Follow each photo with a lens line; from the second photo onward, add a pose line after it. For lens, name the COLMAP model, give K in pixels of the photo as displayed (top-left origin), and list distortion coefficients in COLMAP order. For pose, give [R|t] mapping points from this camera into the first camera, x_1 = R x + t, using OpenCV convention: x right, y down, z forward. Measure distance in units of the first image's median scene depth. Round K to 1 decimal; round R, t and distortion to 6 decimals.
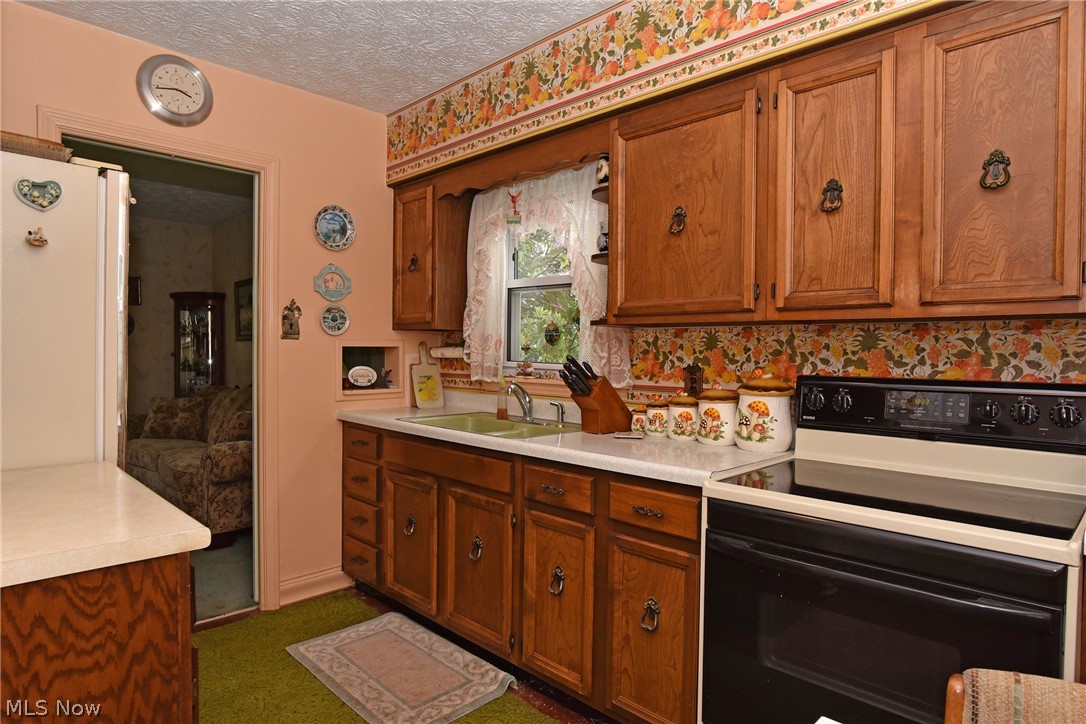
lens RADIAL K [[623.1, 0, 543.9], [0, 623.1, 358.8], [0, 0, 1]] dist [-0.028143, 0.007457]
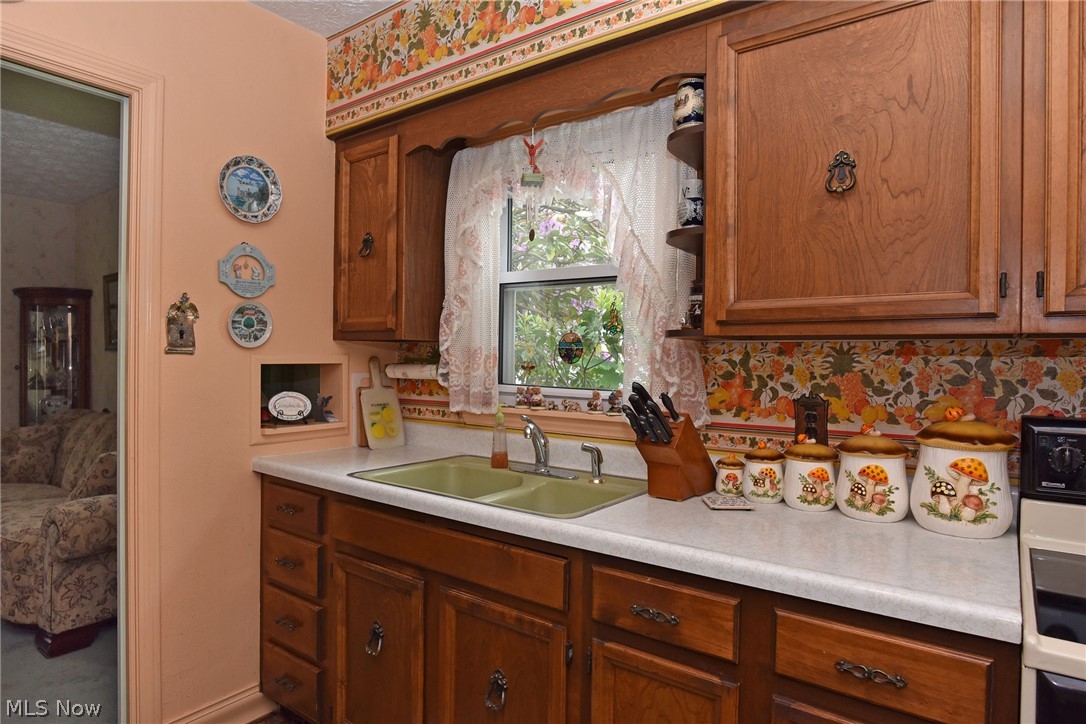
lens RADIAL K [[623.1, 0, 543.2], [0, 623.1, 360.4], [0, 0, 1]] dist [-0.028143, 0.007457]
pose [[0.989455, 0.000783, 0.144835, -0.126868], [0.000528, 0.999959, -0.009012, -0.019435], [-0.144836, 0.008993, 0.989415, 0.306983]]
